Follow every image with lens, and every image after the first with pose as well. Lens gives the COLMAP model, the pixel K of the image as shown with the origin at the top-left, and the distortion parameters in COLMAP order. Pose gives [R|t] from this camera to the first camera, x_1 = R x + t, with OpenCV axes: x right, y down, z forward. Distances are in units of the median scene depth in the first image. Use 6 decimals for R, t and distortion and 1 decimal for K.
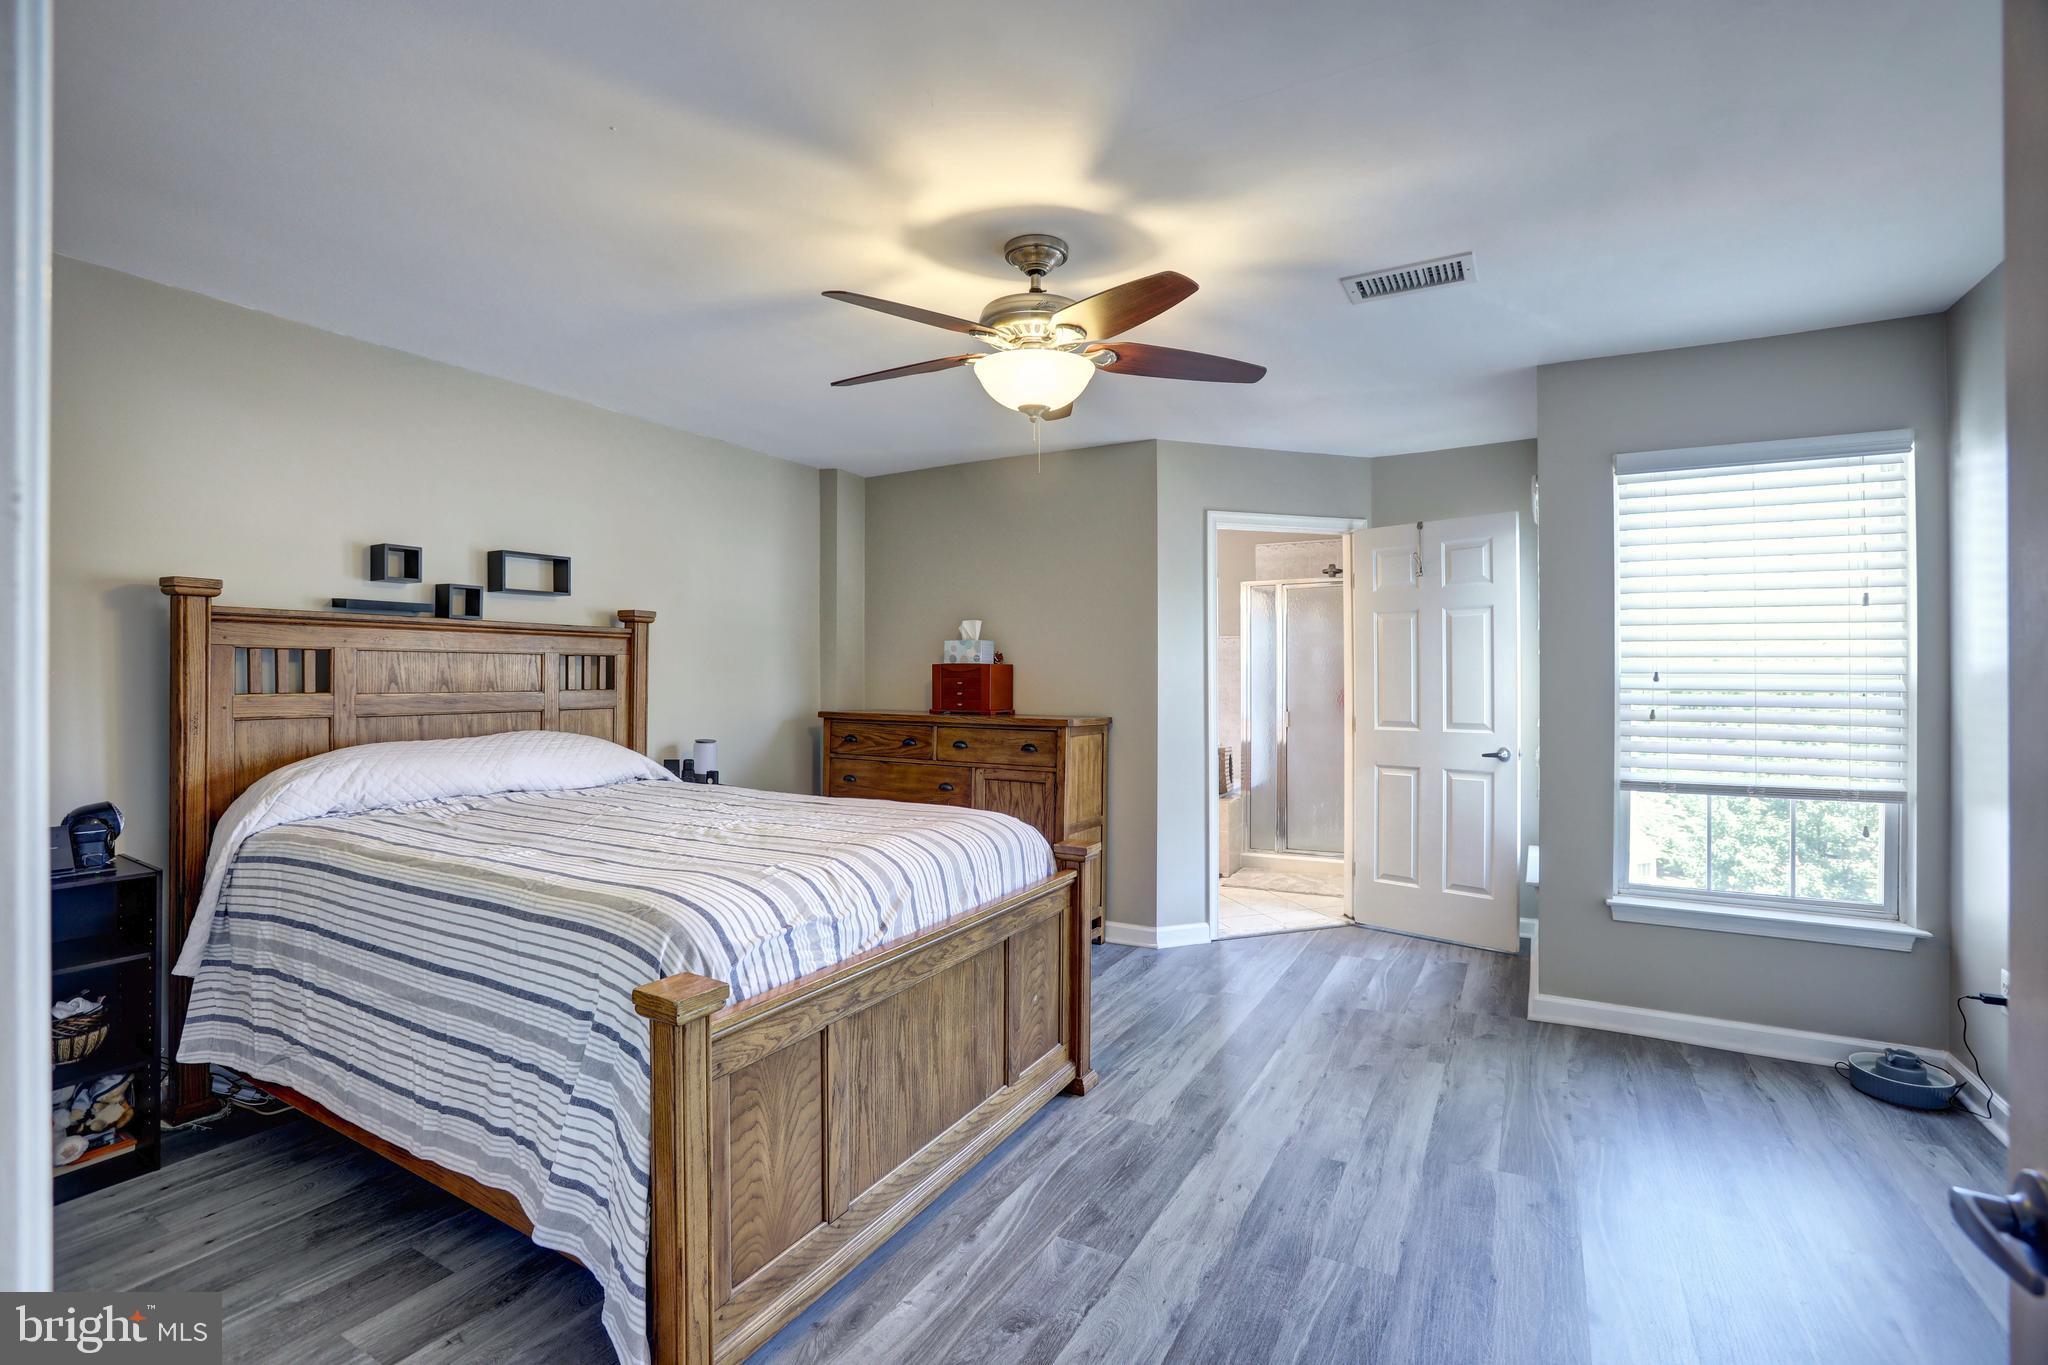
lens RADIAL K [[937.9, 0, 1027.4], [0, 937.9, 675.2], [0, 0, 1]] dist [-0.073884, 0.031223]
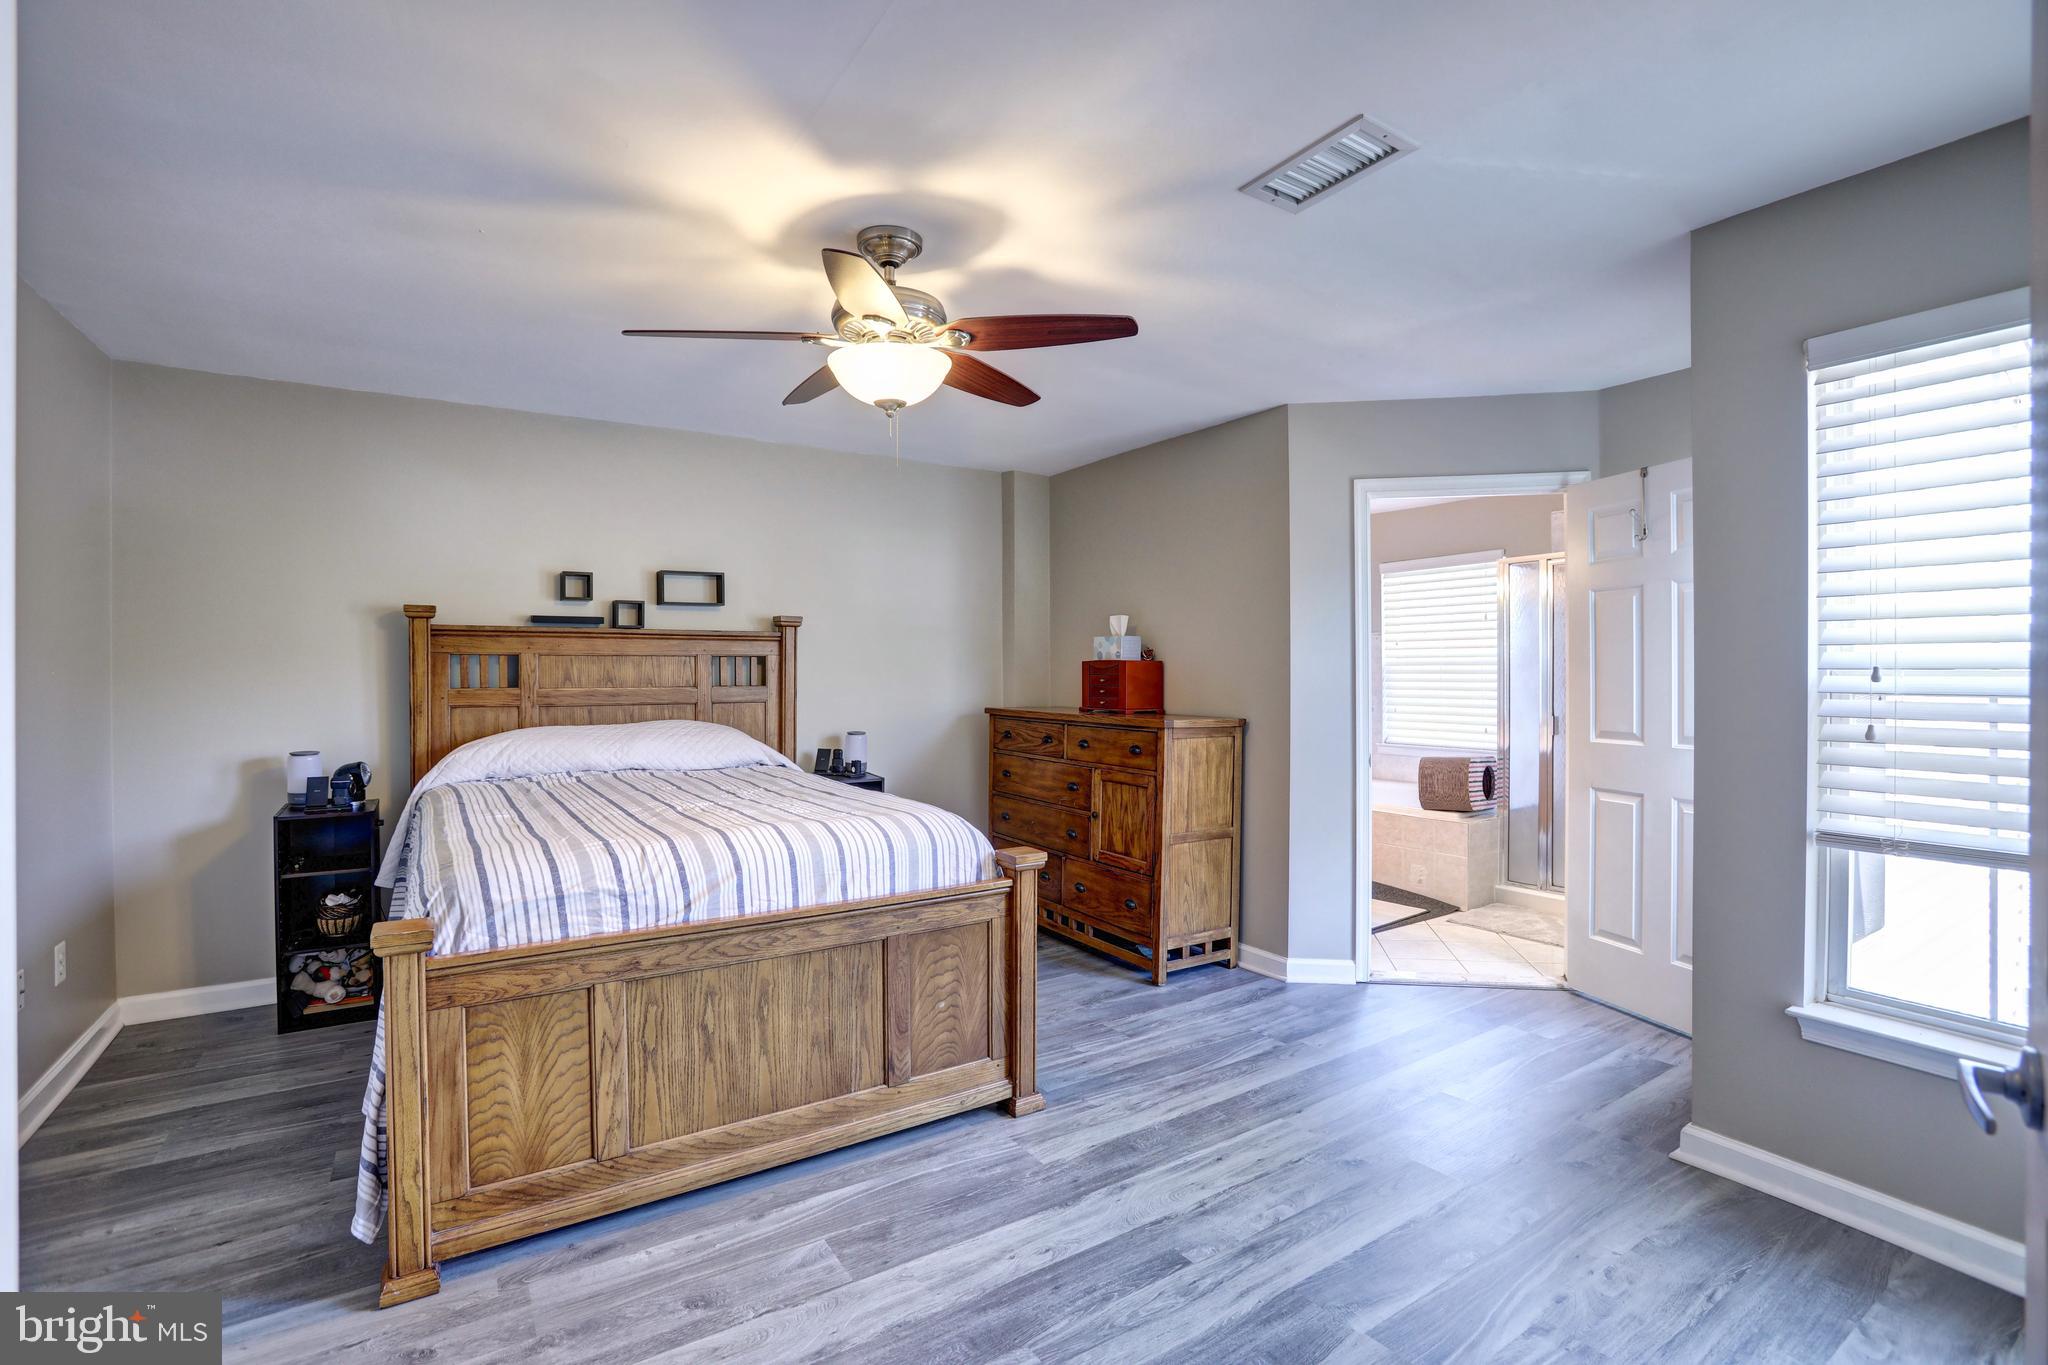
lens RADIAL K [[937.9, 0, 1027.4], [0, 937.9, 675.2], [0, 0, 1]] dist [-0.073884, 0.031223]
pose [[0.882726, -0.000347, -0.469887, 0.461457], [0.002498, 0.999989, 0.003955, -0.001737], [0.469881, -0.004665, 0.882717, 0.154801]]
